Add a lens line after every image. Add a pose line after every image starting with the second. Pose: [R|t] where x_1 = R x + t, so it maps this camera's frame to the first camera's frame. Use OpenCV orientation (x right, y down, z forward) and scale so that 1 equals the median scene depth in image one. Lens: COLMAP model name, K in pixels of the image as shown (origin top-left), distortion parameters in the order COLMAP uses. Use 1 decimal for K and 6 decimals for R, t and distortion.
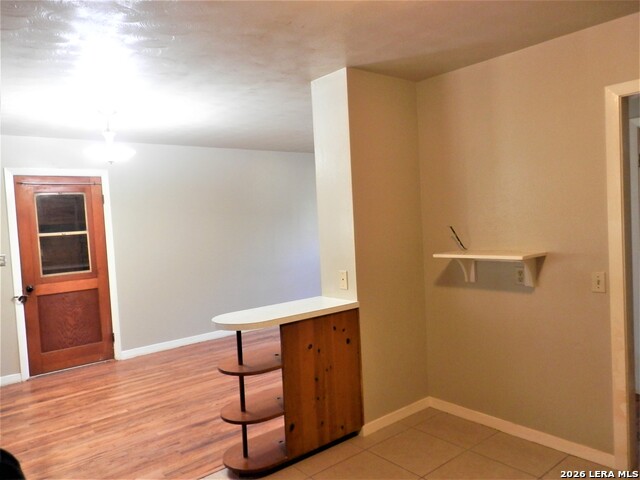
lens RADIAL K [[472.0, 0, 323.3], [0, 472.0, 239.2], [0, 0, 1]] dist [-0.000814, 0.005860]
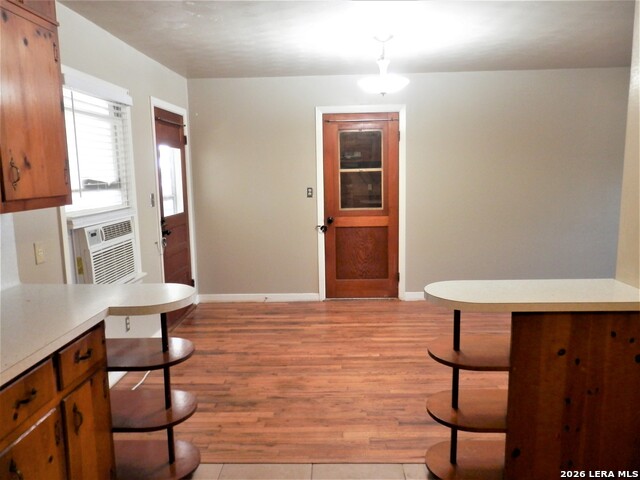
lens RADIAL K [[472.0, 0, 323.3], [0, 472.0, 239.2], [0, 0, 1]] dist [-0.000814, 0.005860]
pose [[0.745274, 0.131343, -0.653694, 0.086844], [-0.046890, 0.988303, 0.145114, -0.008820], [0.665108, -0.077498, 0.742715, 0.179074]]
